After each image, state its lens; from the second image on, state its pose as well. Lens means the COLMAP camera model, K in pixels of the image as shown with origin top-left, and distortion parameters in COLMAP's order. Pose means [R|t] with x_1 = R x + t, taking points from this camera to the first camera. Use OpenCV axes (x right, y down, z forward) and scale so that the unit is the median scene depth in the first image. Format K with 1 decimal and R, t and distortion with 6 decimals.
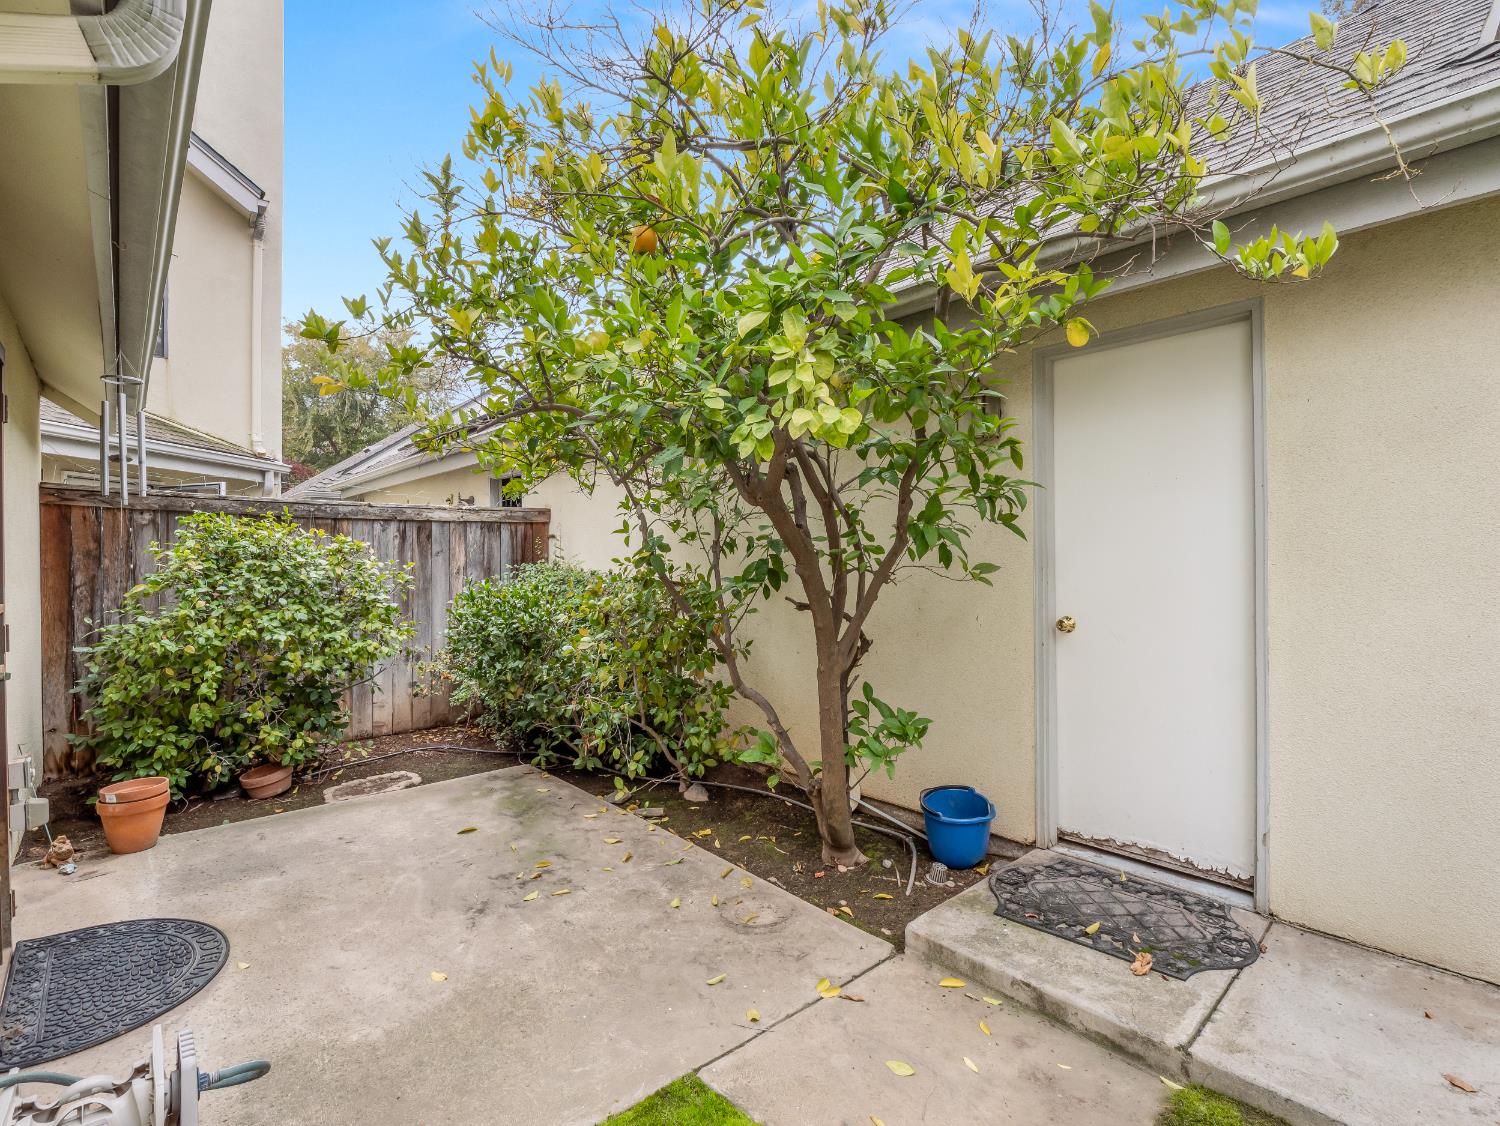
lens RADIAL K [[743.3, 0, 750.0], [0, 743.3, 563.0], [0, 0, 1]] dist [-0.020635, -0.000390]
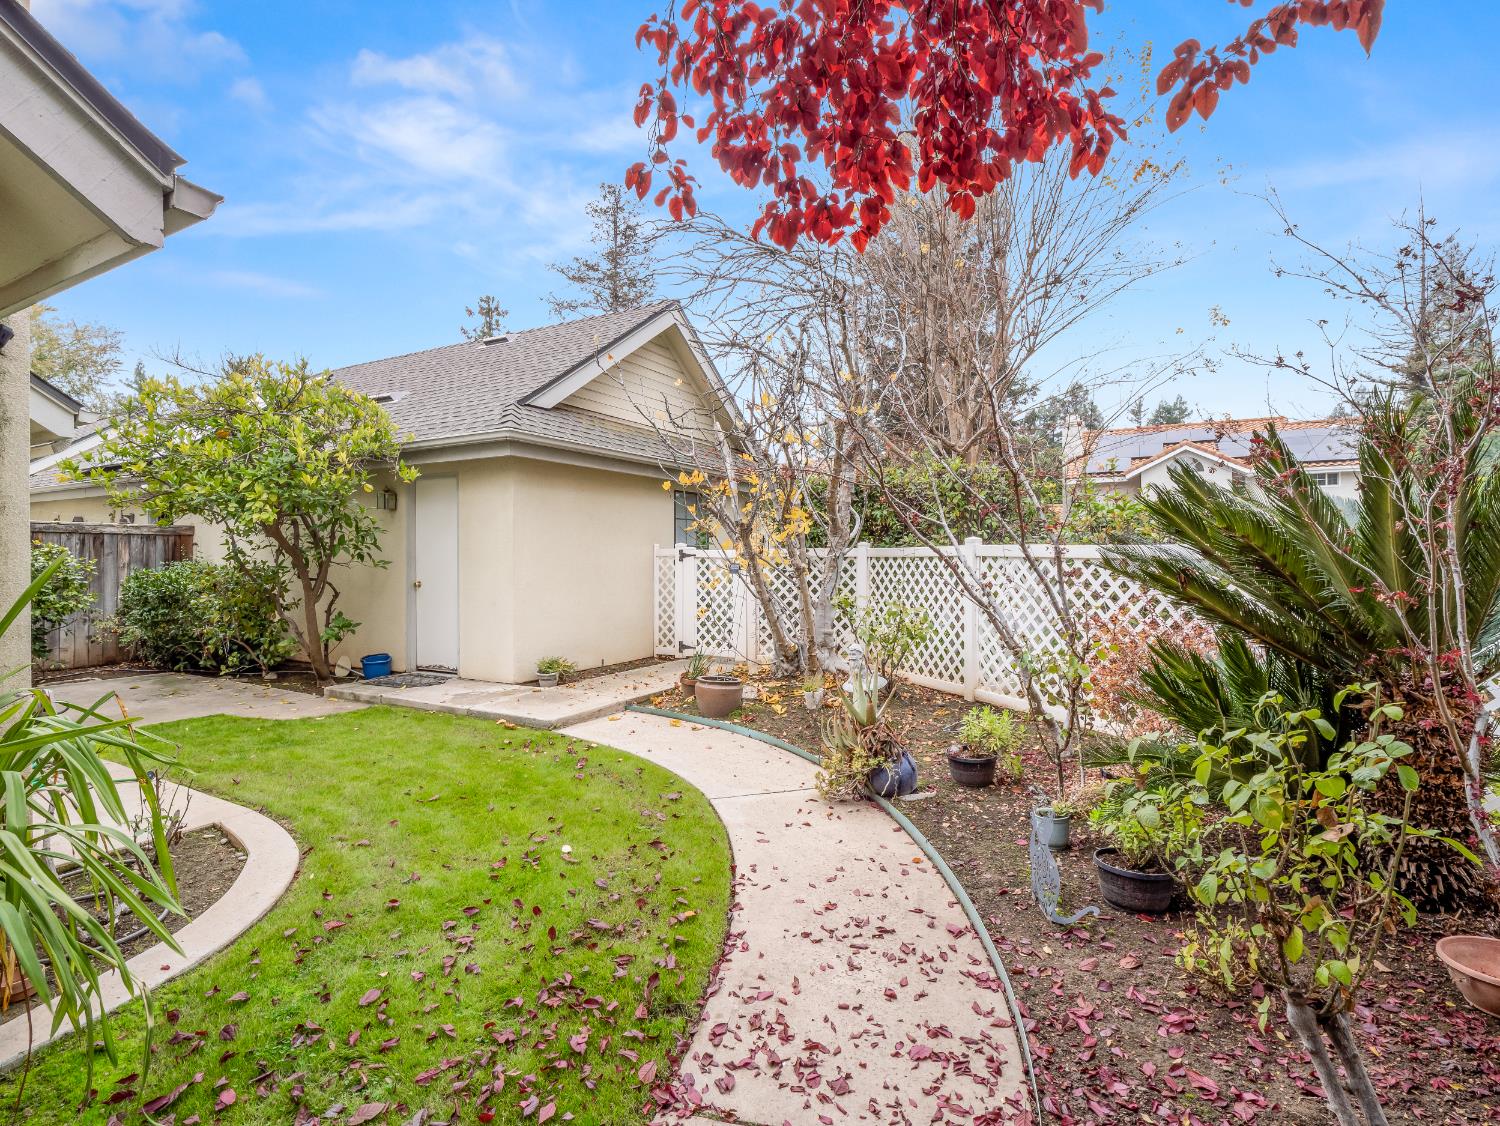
lens RADIAL K [[743.3, 0, 750.0], [0, 743.3, 563.0], [0, 0, 1]] dist [-0.020635, -0.000390]
pose [[0.938403, 0.005570, 0.345499, 0.451167], [-0.003527, 0.999972, -0.006541, 0.015892], [-0.345526, 0.004920, 0.938396, -1.305473]]
